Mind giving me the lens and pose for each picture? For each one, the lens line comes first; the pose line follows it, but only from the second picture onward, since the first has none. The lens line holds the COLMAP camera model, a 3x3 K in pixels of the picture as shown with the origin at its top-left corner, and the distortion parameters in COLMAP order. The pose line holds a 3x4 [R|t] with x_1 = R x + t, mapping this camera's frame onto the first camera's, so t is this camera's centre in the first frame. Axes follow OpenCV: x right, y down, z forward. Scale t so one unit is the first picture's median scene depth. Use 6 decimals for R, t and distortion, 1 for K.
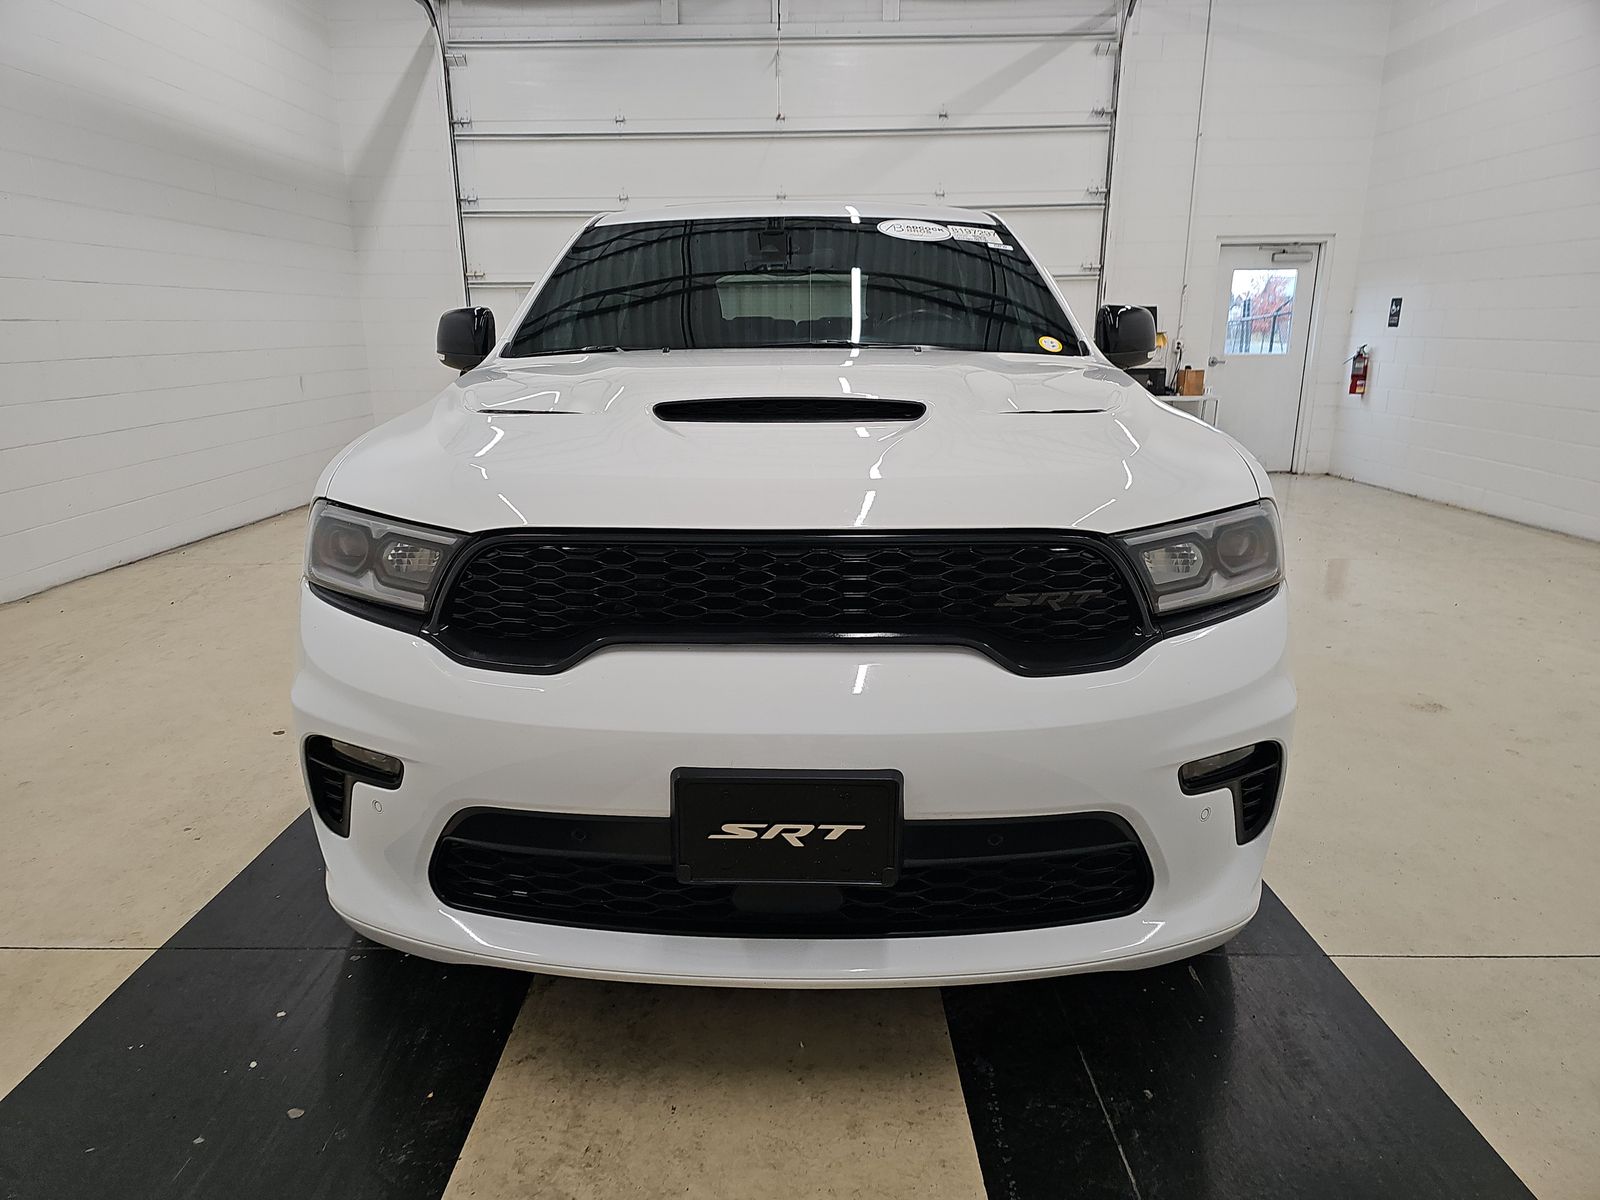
lens RADIAL K [[1064.2, 0, 778.6], [0, 1064.2, 609.0], [0, 0, 1]] dist [0.064955, -0.060022]
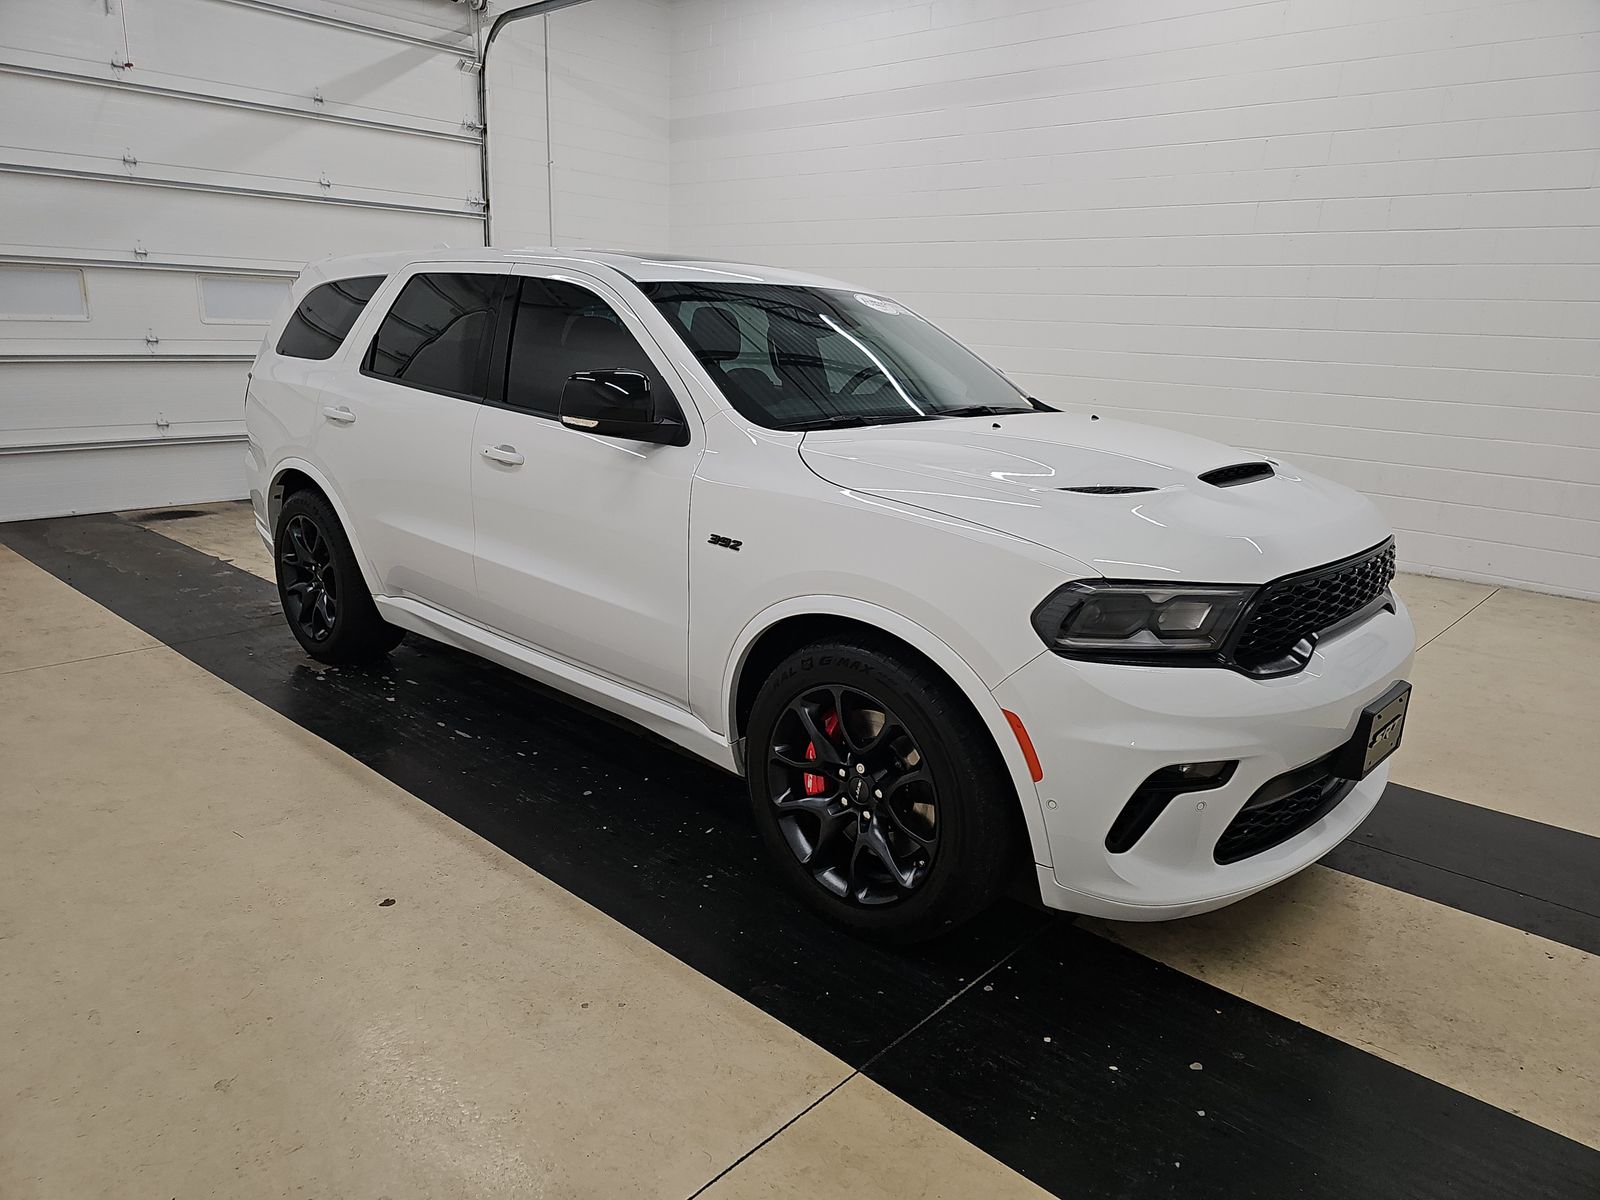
lens RADIAL K [[1064.2, 0, 778.6], [0, 1064.2, 609.0], [0, 0, 1]] dist [0.064955, -0.060022]
pose [[0.657195, -0.169900, 0.734322, -0.352171], [0.152988, 0.984051, 0.090761, -0.053028], [-0.738031, 0.052695, 0.672706, 0.109279]]
